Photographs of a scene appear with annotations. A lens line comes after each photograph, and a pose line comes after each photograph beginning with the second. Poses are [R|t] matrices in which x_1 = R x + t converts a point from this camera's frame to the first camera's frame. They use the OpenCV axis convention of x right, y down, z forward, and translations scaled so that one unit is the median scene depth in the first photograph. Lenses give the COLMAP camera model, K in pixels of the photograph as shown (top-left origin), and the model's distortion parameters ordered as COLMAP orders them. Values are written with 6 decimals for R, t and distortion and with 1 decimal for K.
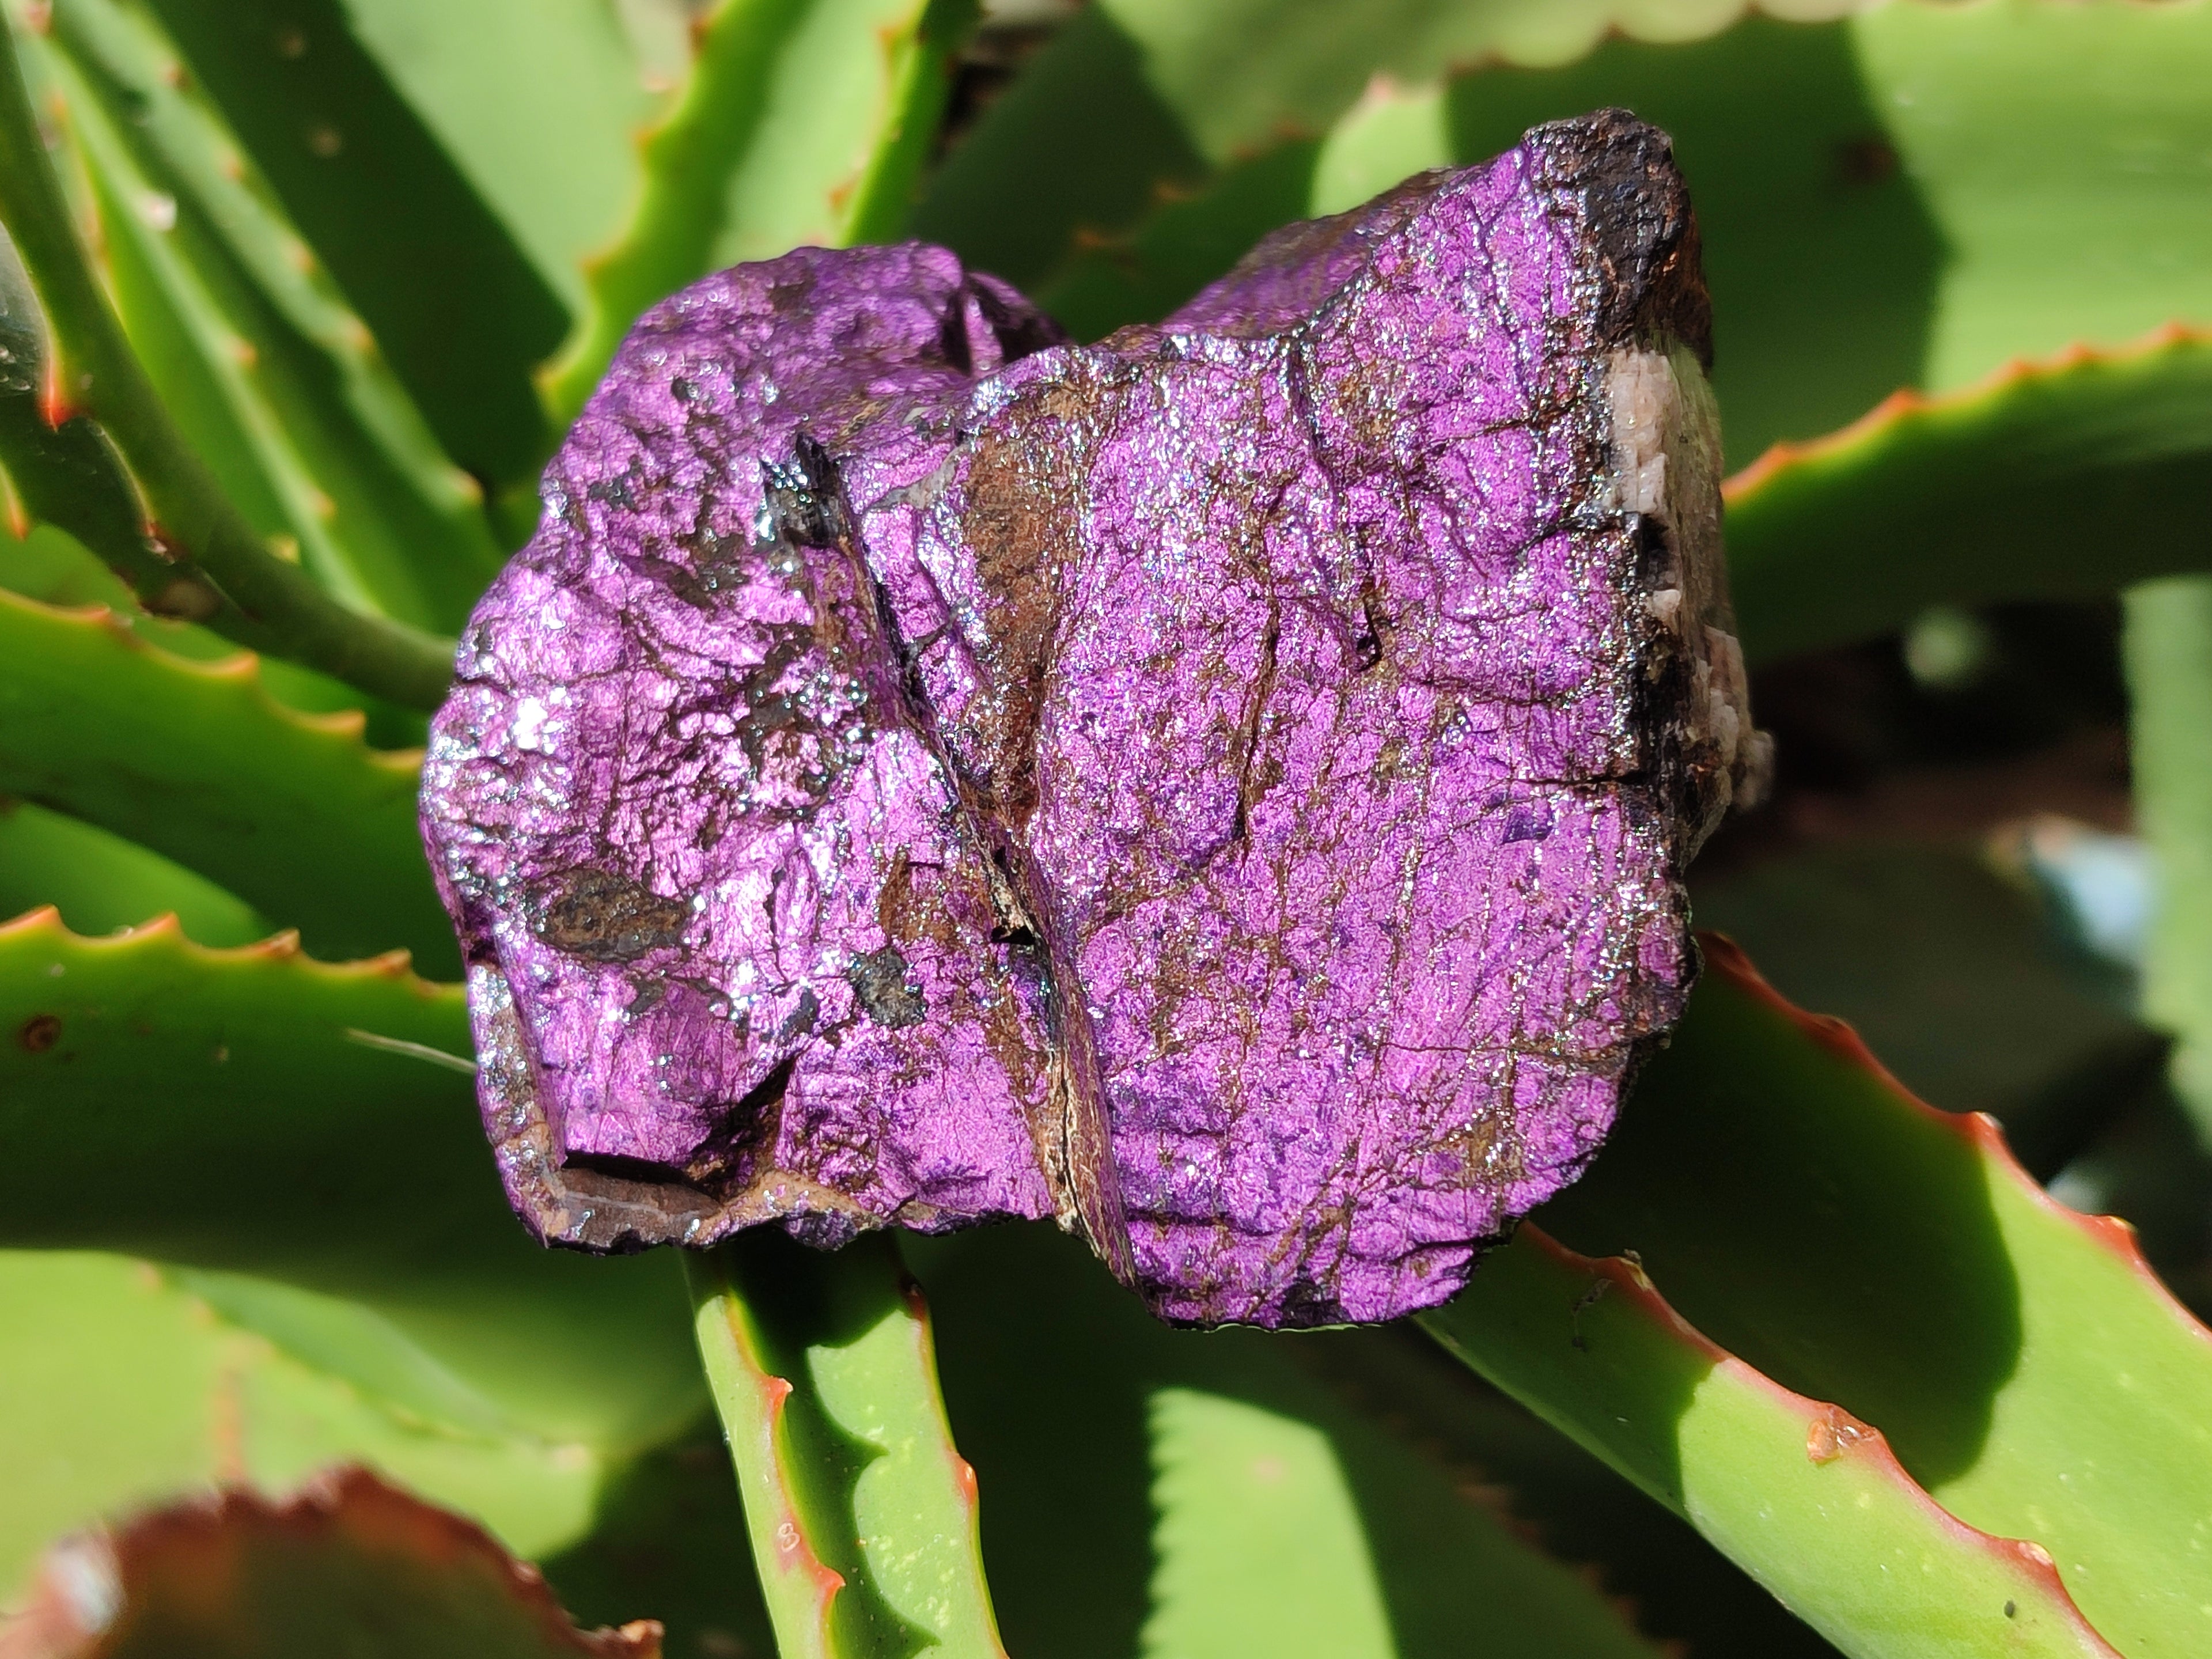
lens RADIAL K [[3305.4, 0, 1087.3], [0, 3305.4, 825.1], [0, 0, 1]] dist [0.427764, -3.465008]
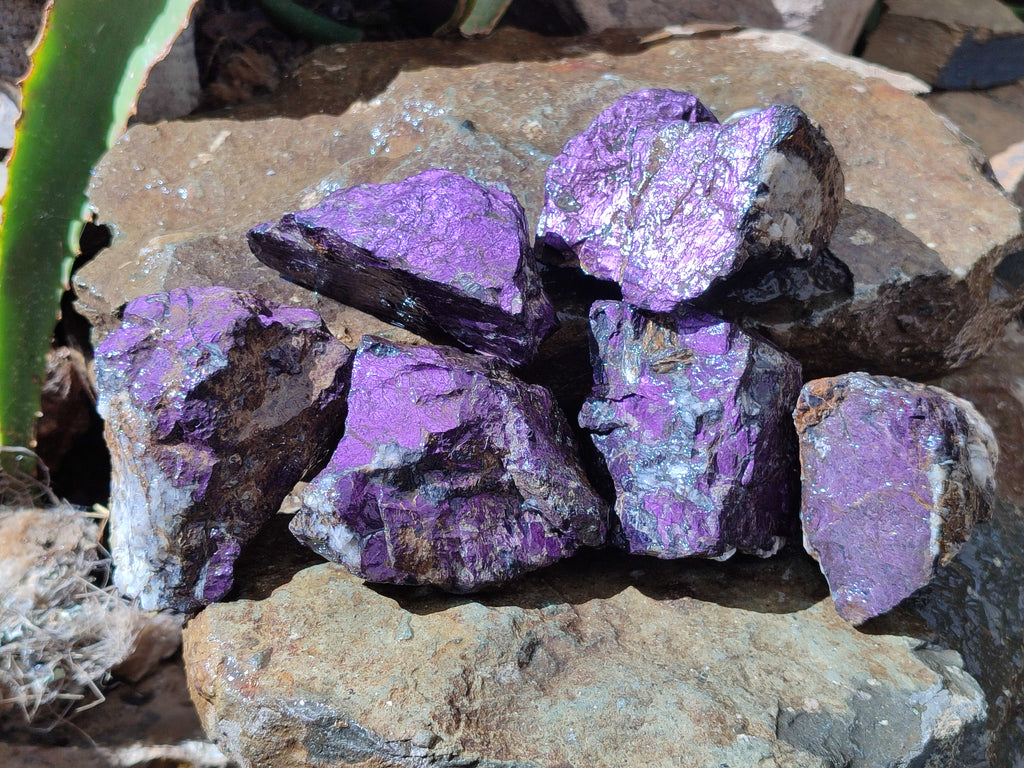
lens RADIAL K [[1530.2, 0, 503.3], [0, 1530.2, 382.0], [0, 0, 1]] dist [0.427764, -3.465008]
pose [[0.866113, 0.347350, -0.359438, 0.686359], [-0.335778, 0.936997, 0.096383, 0.085661], [0.370271, 0.037213, 0.928178, -1.164756]]
